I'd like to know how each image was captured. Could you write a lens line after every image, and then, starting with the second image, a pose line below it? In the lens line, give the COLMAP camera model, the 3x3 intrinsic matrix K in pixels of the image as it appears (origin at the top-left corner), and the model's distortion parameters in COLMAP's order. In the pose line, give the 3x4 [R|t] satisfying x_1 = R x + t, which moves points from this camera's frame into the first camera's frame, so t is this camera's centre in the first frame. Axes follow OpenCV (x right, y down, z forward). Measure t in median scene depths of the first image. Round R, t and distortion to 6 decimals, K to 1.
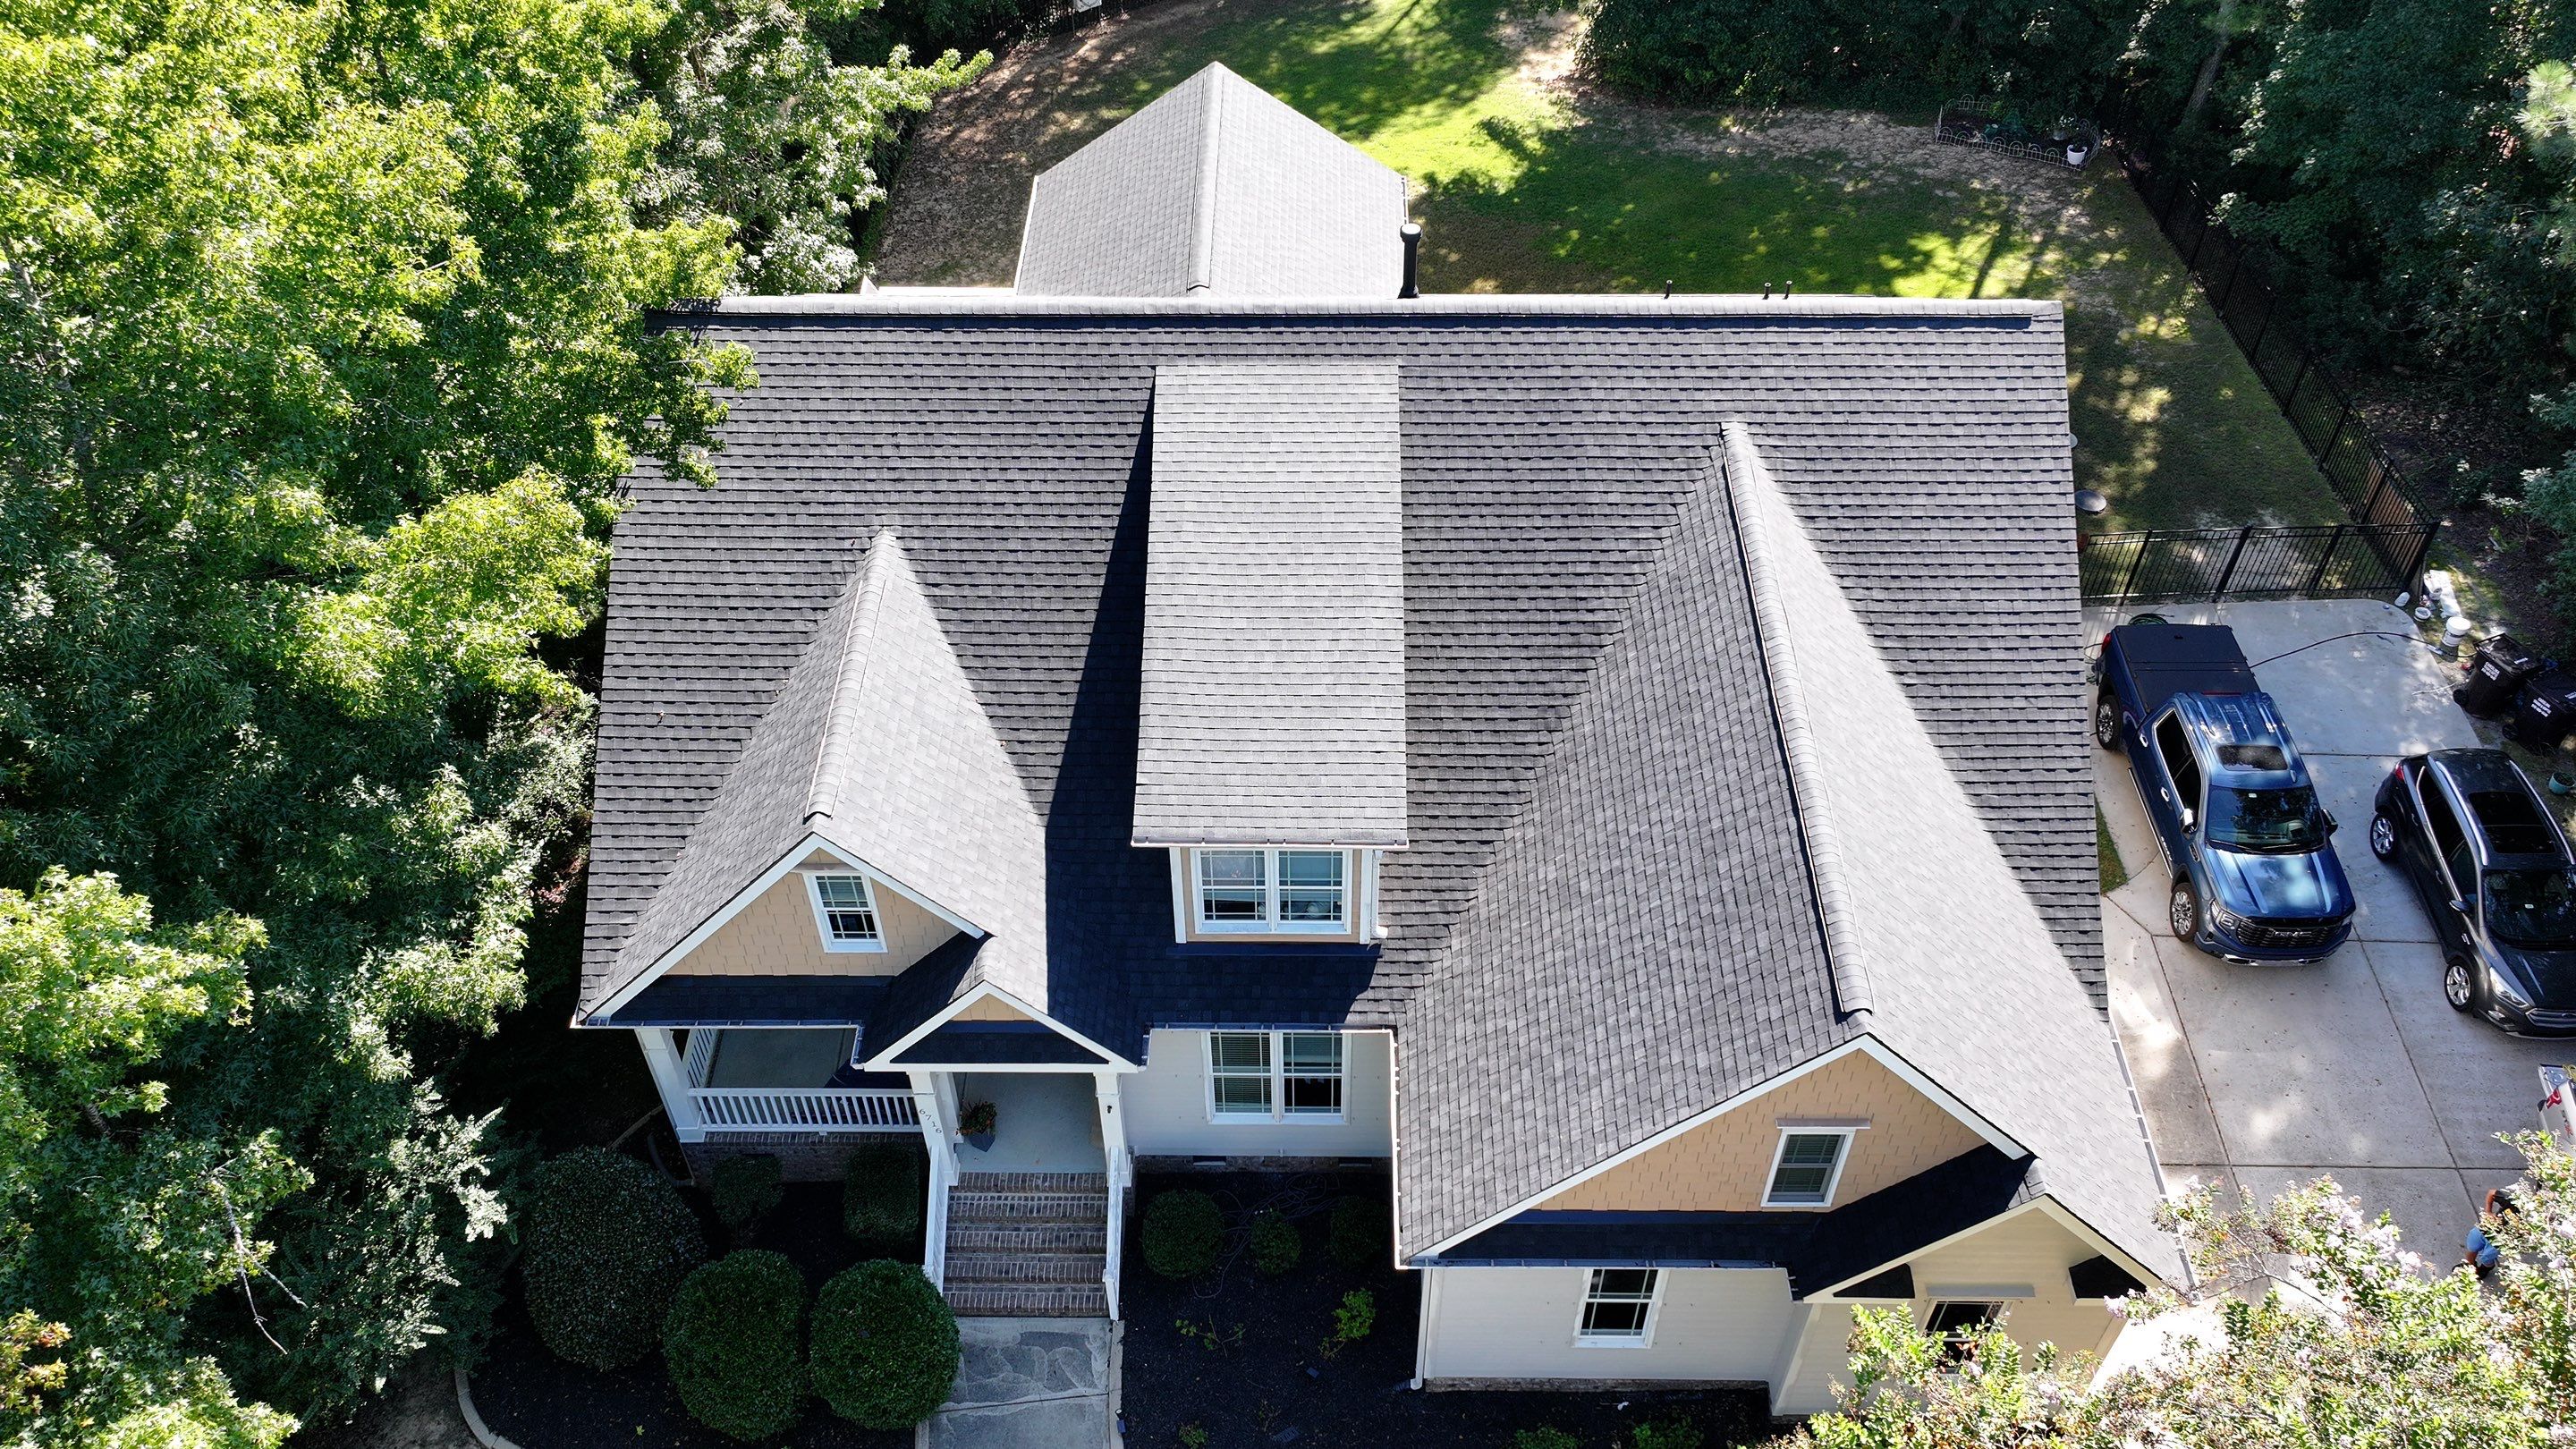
lens RADIAL K [[2038.3, 0, 1288.1], [0, 2038.3, 728.0], [0, 0, 1]] dist [0.015820, -0.005139]
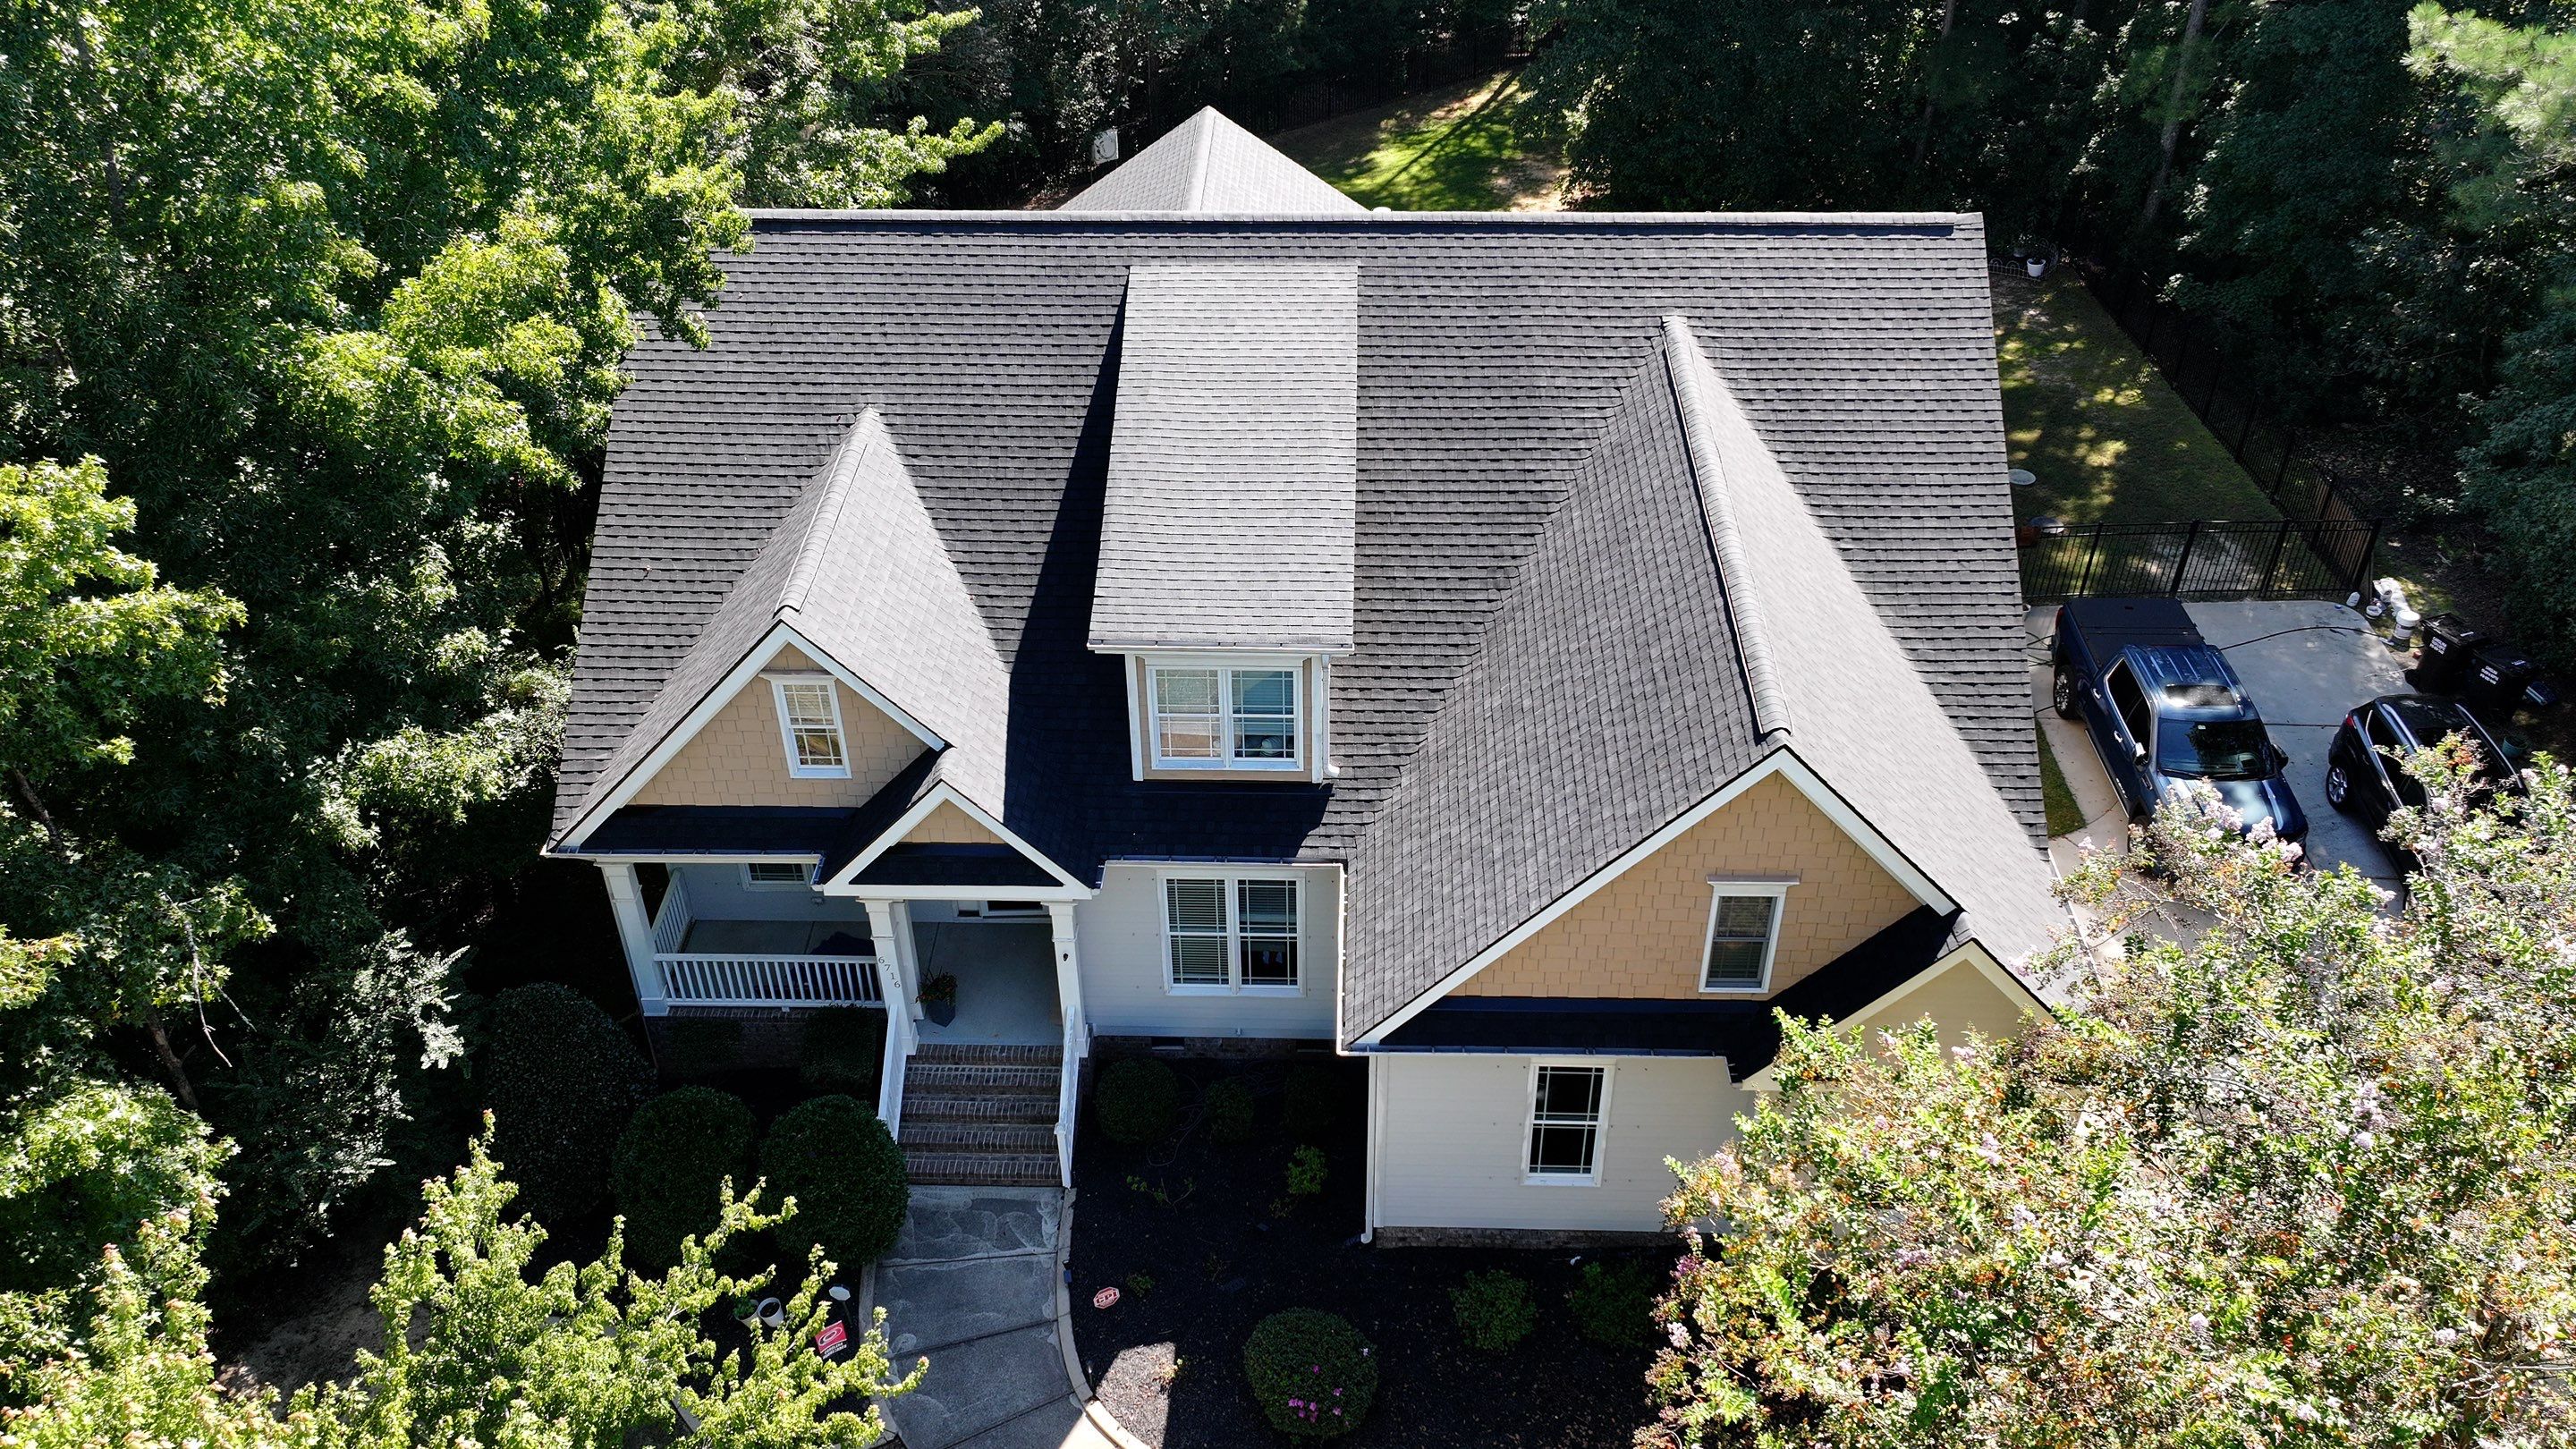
lens RADIAL K [[2038.3, 0, 1290.9], [0, 2038.3, 721.4], [0, 0, 1]] dist [0.015820, -0.005139]
pose [[0.999856, 0.009782, -0.013837, 0.036830], [-0.011771, 0.988333, -0.151854, 0.222715], [0.012190, 0.151995, 0.988306, -0.016140]]
